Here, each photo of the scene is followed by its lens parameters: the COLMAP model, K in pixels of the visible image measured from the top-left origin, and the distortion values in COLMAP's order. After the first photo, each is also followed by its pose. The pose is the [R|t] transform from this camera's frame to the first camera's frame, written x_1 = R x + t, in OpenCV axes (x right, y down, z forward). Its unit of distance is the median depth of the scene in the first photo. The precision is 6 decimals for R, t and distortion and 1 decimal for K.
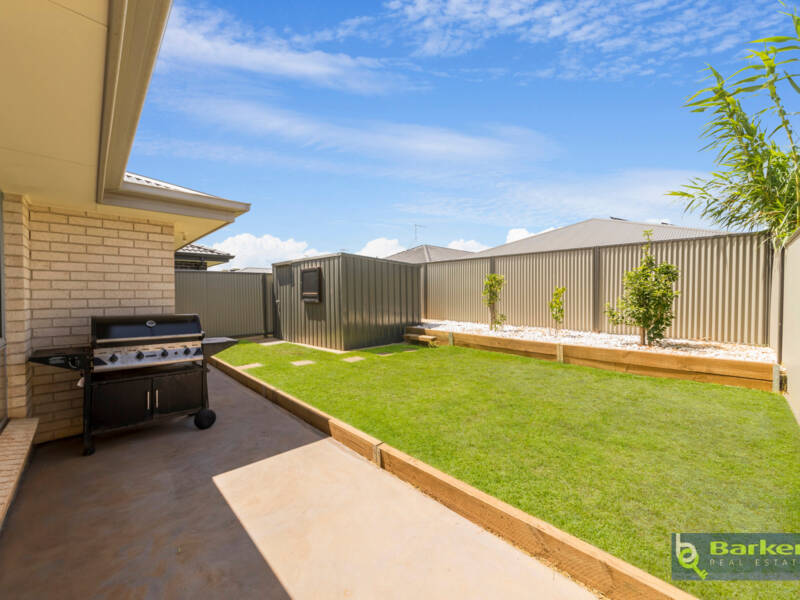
lens RADIAL K [[317.9, 0, 400.0], [0, 317.9, 300.0], [0, 0, 1]] dist [0.000610, 0.000011]
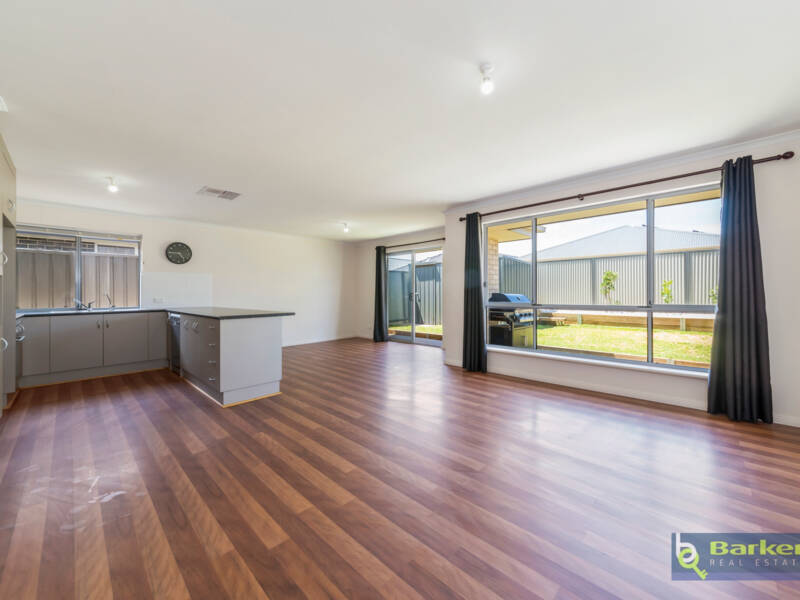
lens RADIAL K [[317.9, 0, 400.0], [0, 317.9, 300.0], [0, 0, 1]] dist [0.000610, 0.000011]
pose [[0.999787, 0.006874, 0.019472, -0.462156], [-0.006380, 0.999659, -0.025308, 0.060099], [-0.019639, 0.025179, 0.999490, -0.233556]]
